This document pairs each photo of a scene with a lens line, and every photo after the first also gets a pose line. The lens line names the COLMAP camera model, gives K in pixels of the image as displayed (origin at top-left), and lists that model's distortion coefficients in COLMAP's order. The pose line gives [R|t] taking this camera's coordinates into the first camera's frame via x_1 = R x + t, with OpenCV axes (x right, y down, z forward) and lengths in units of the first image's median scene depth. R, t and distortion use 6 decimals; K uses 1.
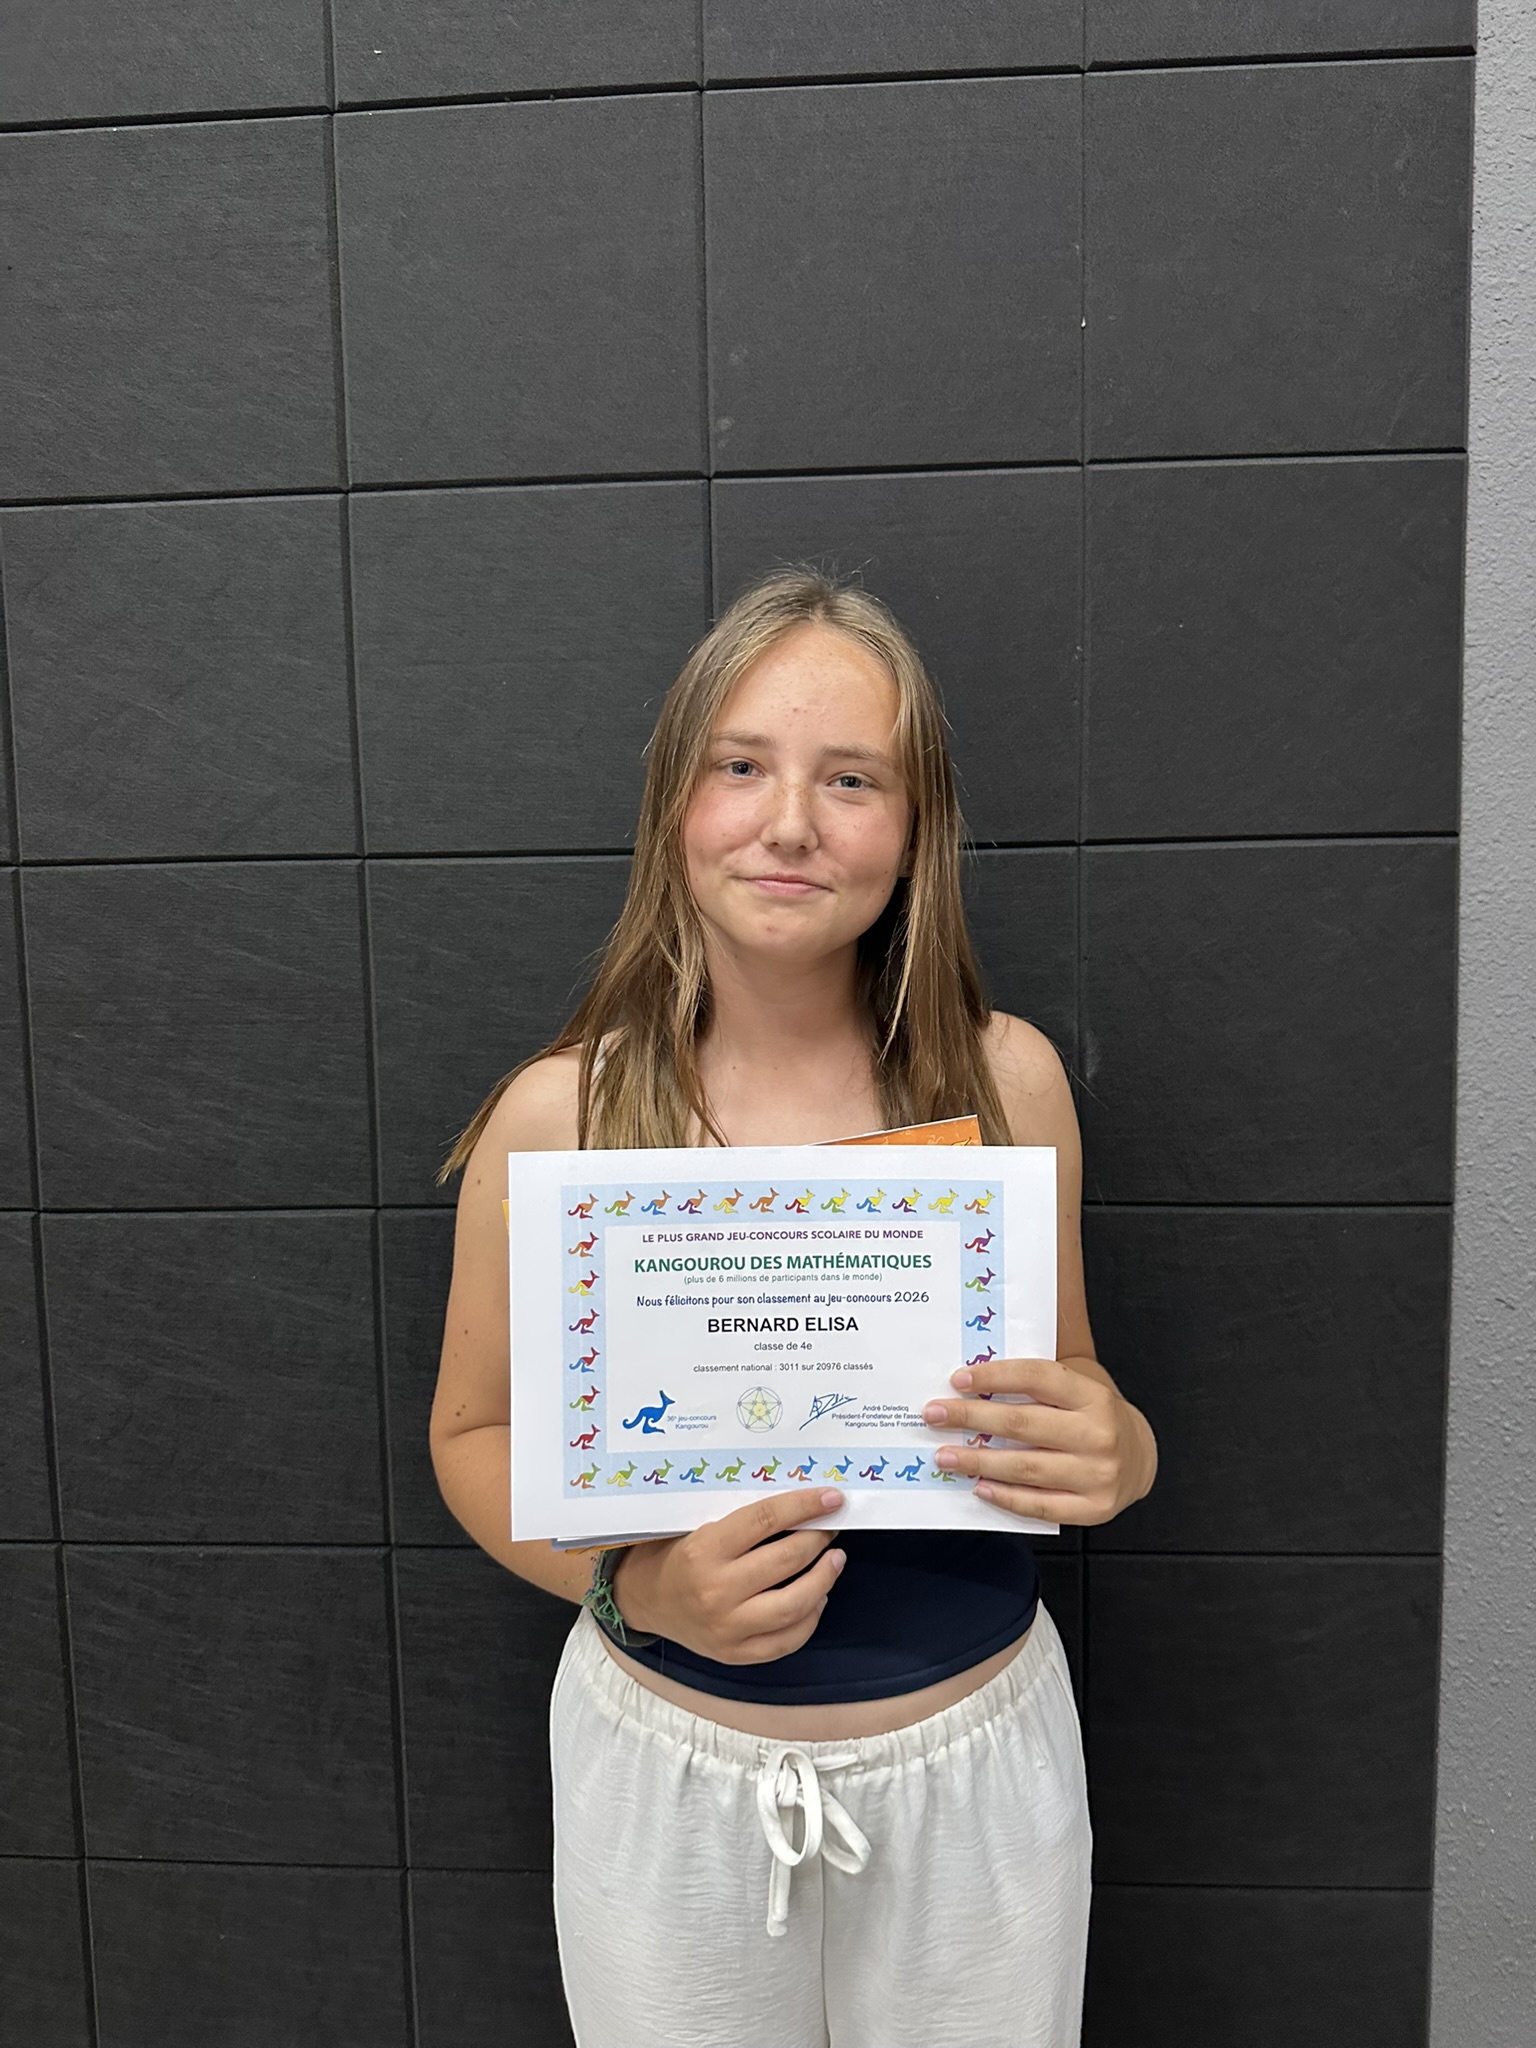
lens RADIAL K [[1666.2, 0, 775.2], [0, 1666.2, 1075.6], [0, 0, 1]] dist [-0.002810, -0.018702]
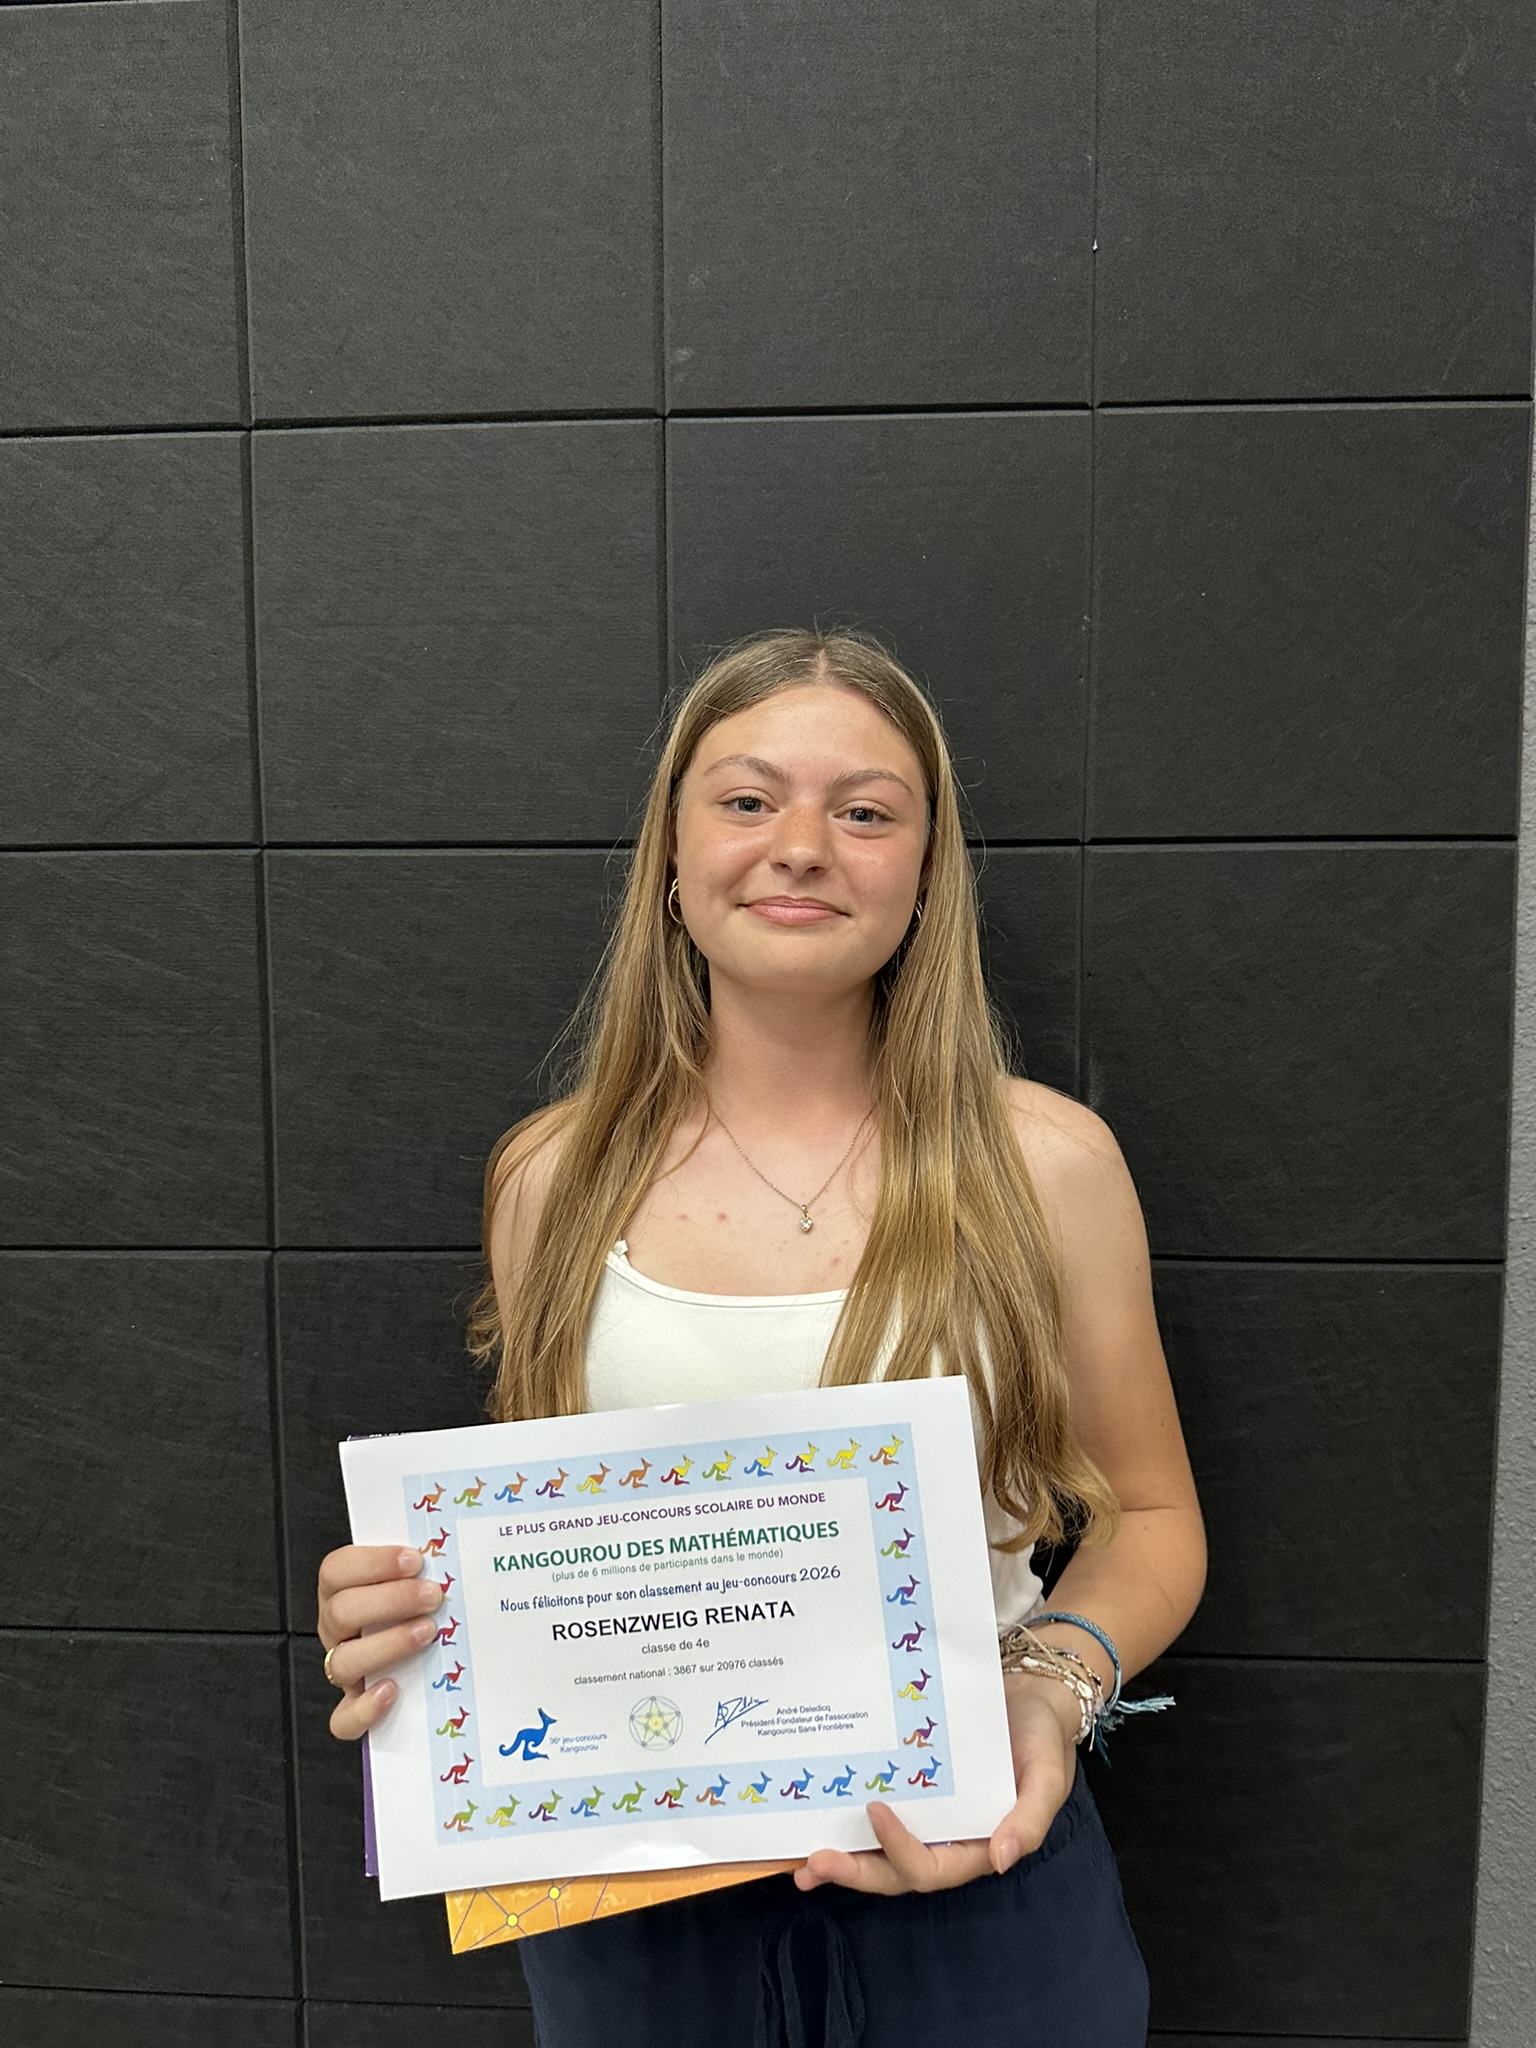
lens RADIAL K [[1666.2, 0, 775.2], [0, 1666.2, 1075.6], [0, 0, 1]] dist [-0.002810, -0.018702]
pose [[0.999879, 0.013191, 0.008289, 0.015449], [-0.013129, 0.999886, -0.007468, -0.008811], [-0.008386, 0.007358, 0.999938, 0.128157]]
